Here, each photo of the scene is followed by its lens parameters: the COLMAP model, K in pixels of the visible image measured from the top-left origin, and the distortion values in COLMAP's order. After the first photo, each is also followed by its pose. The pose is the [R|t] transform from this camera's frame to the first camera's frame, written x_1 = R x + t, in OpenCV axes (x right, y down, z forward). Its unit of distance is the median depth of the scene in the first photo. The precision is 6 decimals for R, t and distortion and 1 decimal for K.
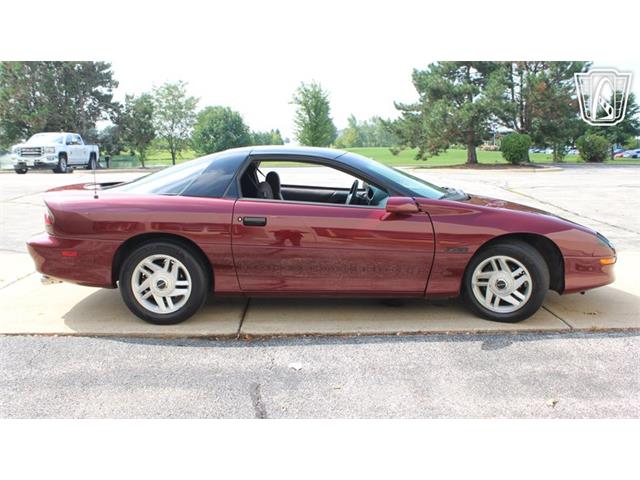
lens RADIAL K [[716.0, 0, 318.9], [0, 716.0, 240.5], [0, 0, 1]] dist [-0.057558, 0.005039]
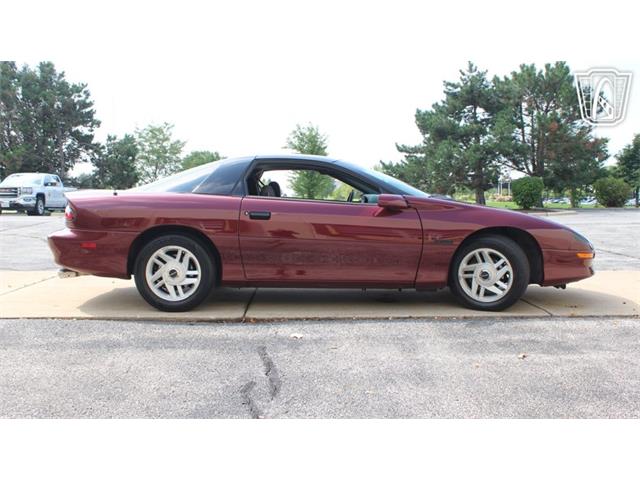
lens RADIAL K [[840.7, 0, 320.3], [0, 840.7, 224.9], [0, 0, 1]] dist [-0.012956, -0.022794]
pose [[0.999975, 0.001465, 0.006899, -0.001614], [-0.000663, 0.993381, -0.114862, 0.043622], [-0.007022, 0.114855, 0.993357, -0.092096]]
